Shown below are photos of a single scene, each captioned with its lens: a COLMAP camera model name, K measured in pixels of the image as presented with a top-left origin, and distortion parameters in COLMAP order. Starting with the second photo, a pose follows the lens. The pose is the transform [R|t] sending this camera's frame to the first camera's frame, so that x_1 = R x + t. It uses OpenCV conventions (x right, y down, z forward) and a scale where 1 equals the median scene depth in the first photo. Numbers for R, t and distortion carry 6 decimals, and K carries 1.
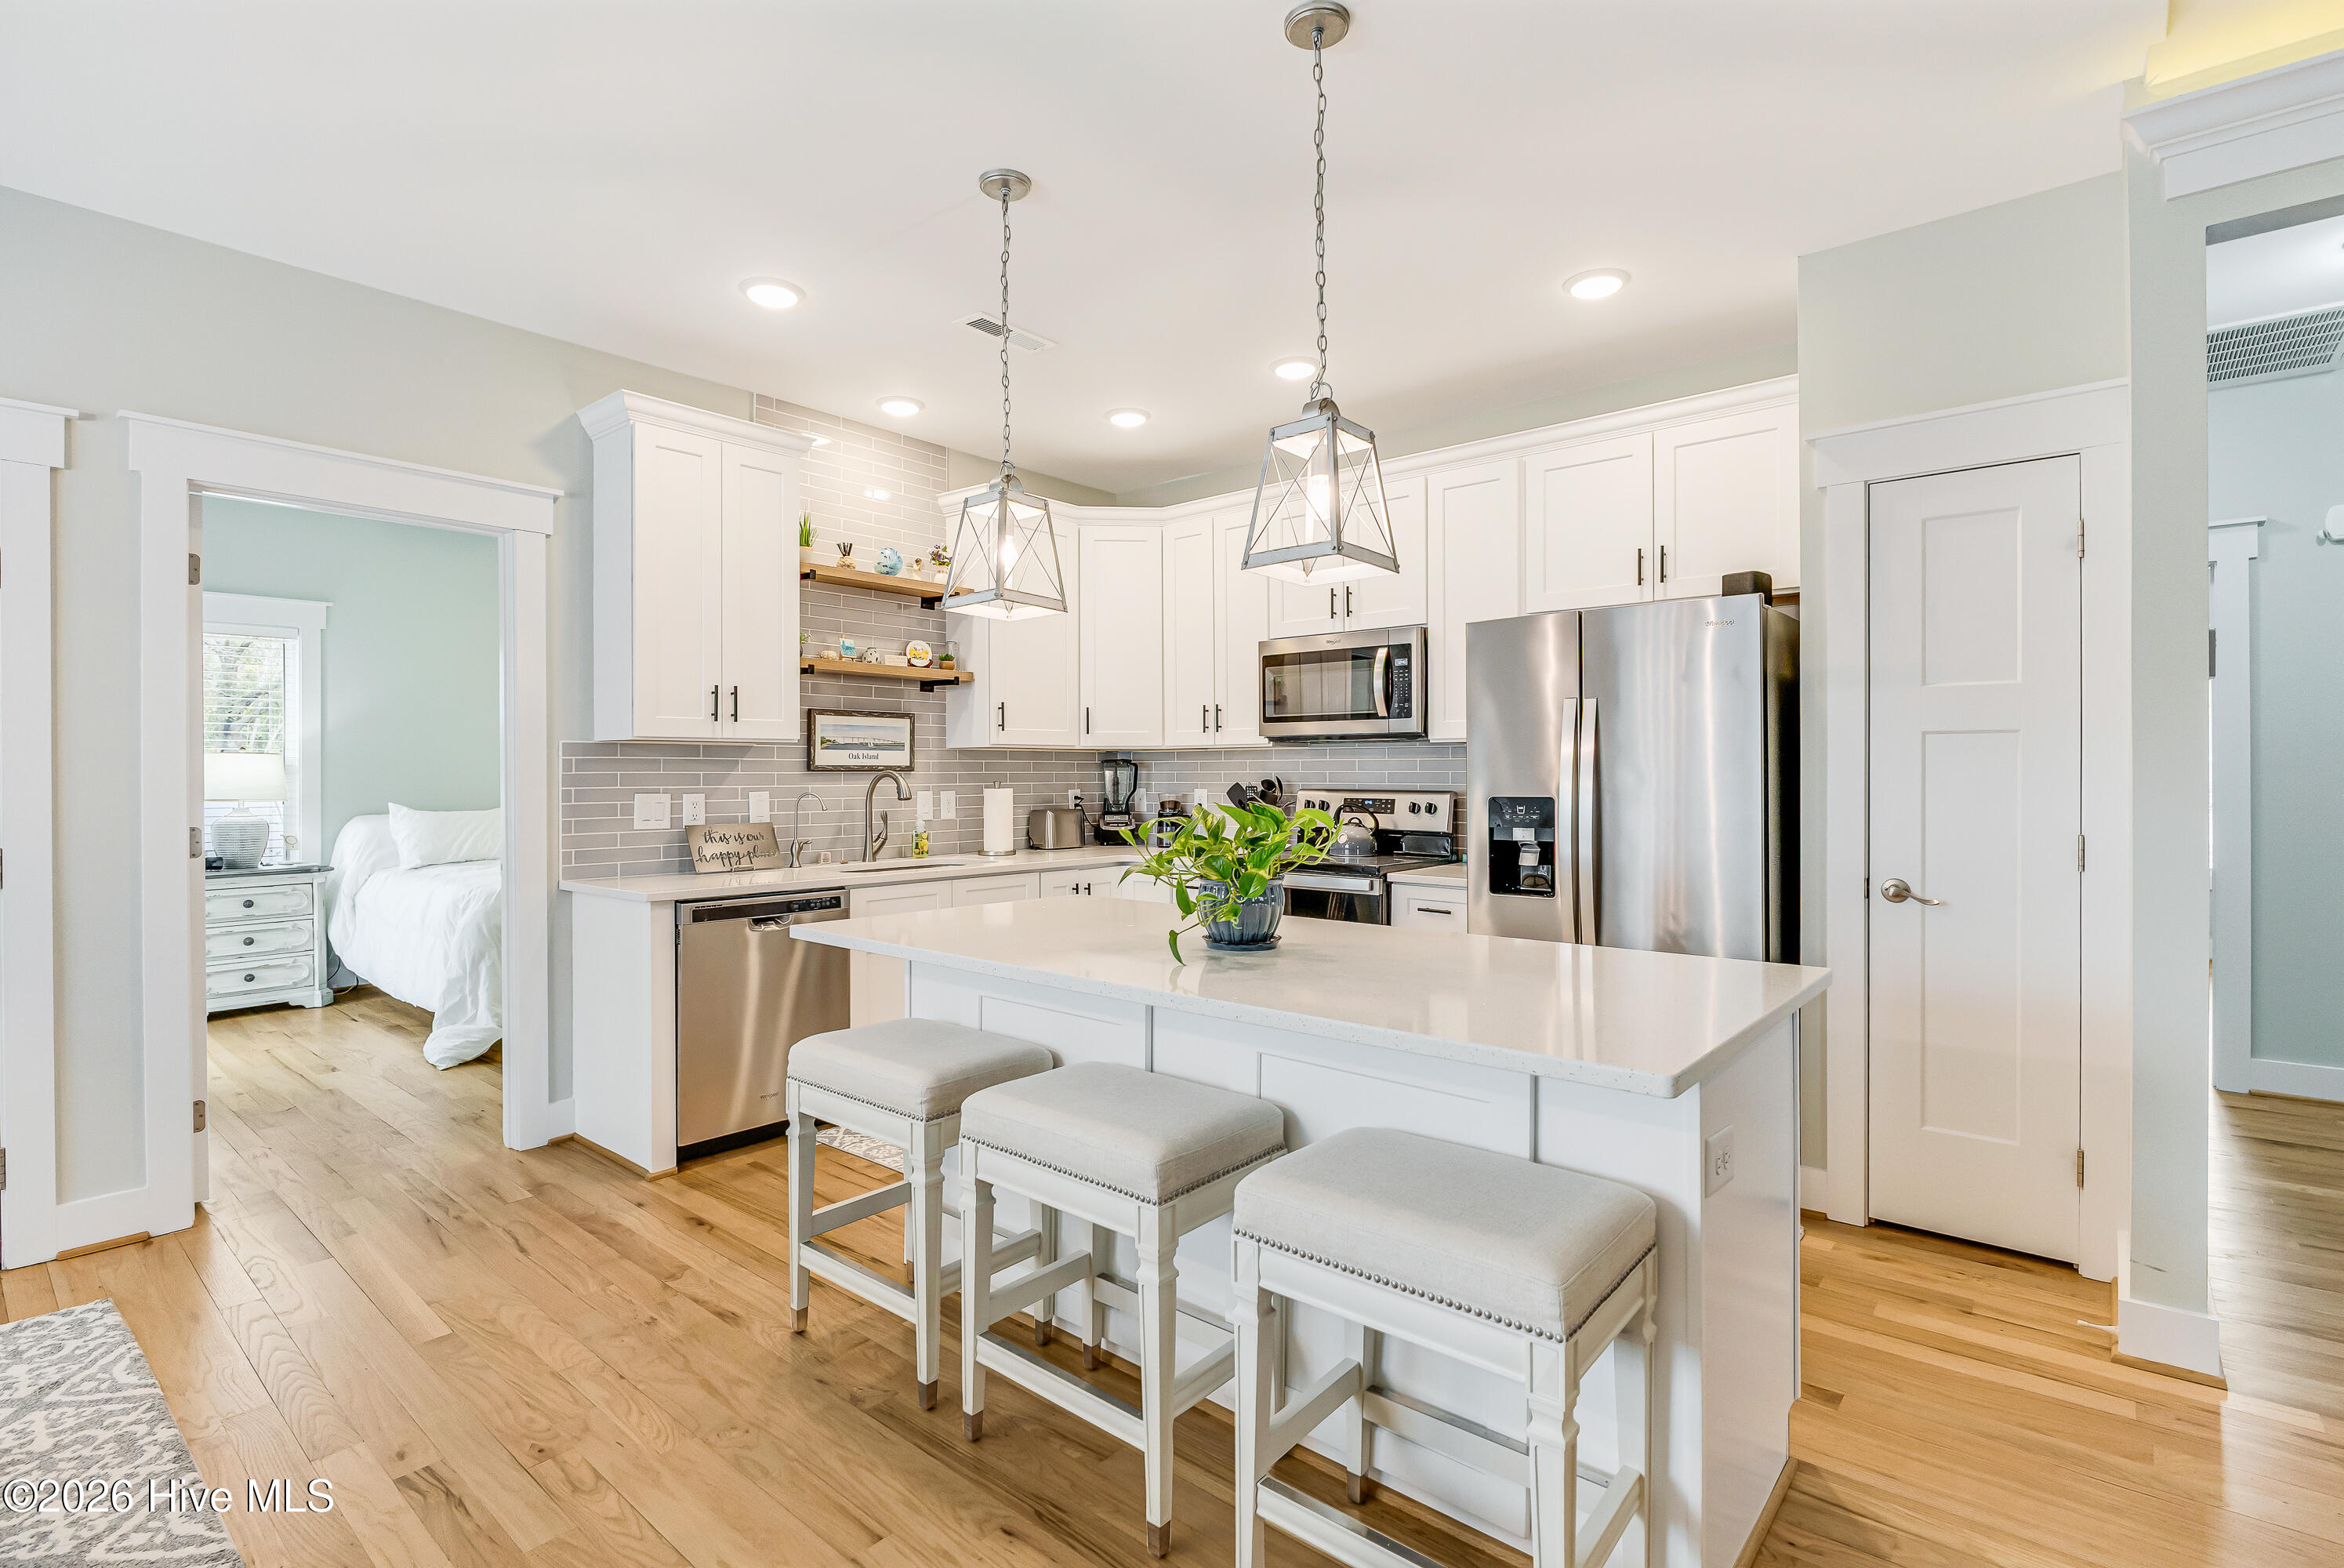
lens RADIAL K [[1130.7, 0, 1186.1], [0, 1130.7, 780.9], [0, 0, 1]] dist [-0.015118, 0.001041]
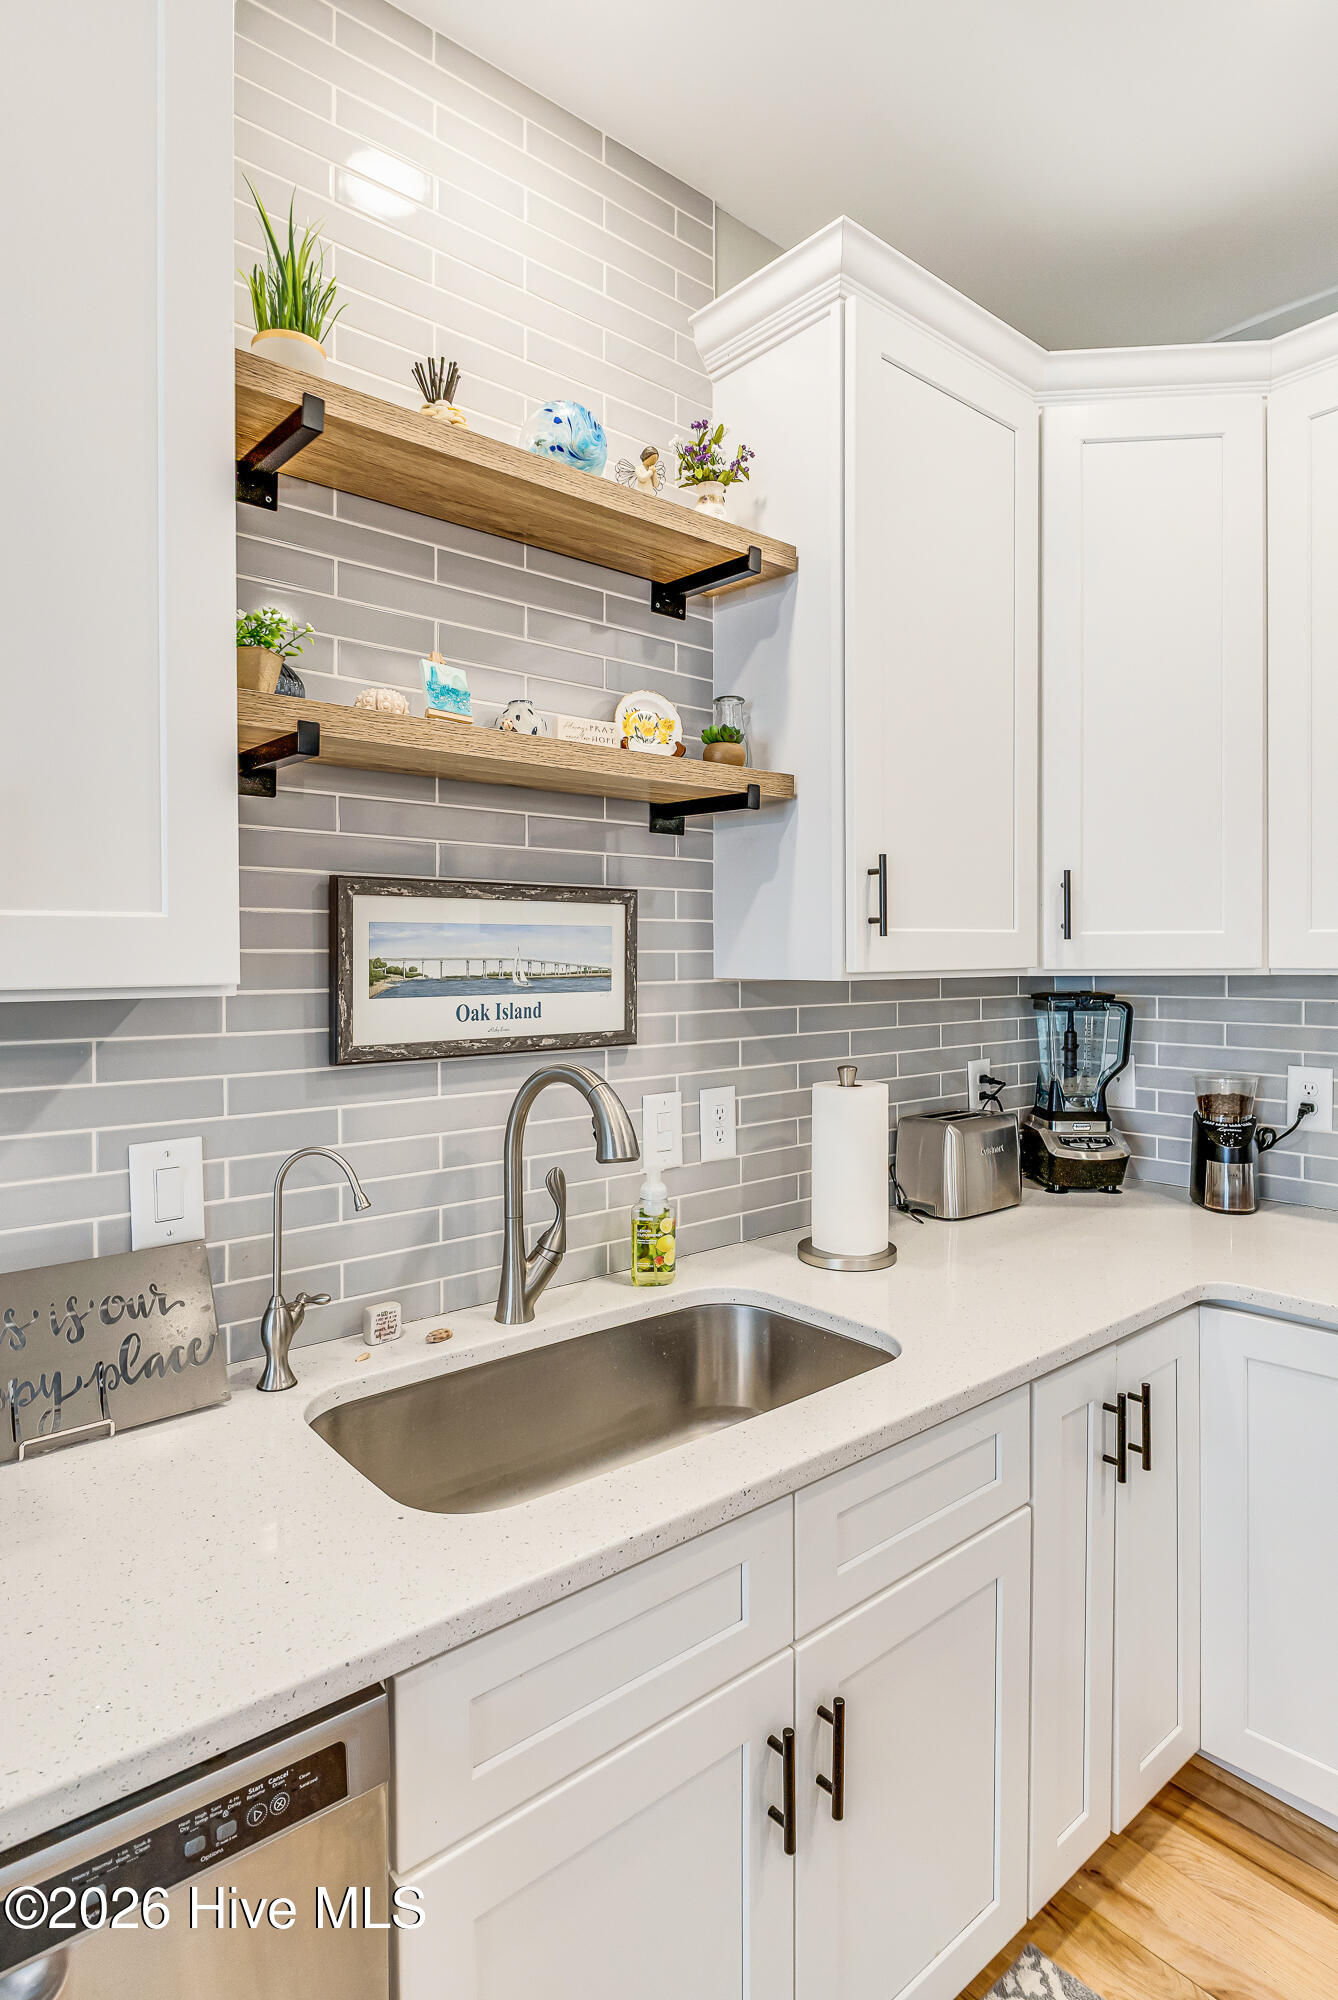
lens RADIAL K [[1075.1, 0, 660.2], [0, 1075.1, 990.5], [0, 0, 1]] dist [0.001718, 0.000176]
pose [[0.983819, 0.003863, -0.179125, -0.172888], [0.000899, 0.999649, 0.026492, -0.036483], [0.179164, -0.026224, 0.983470, 0.666166]]
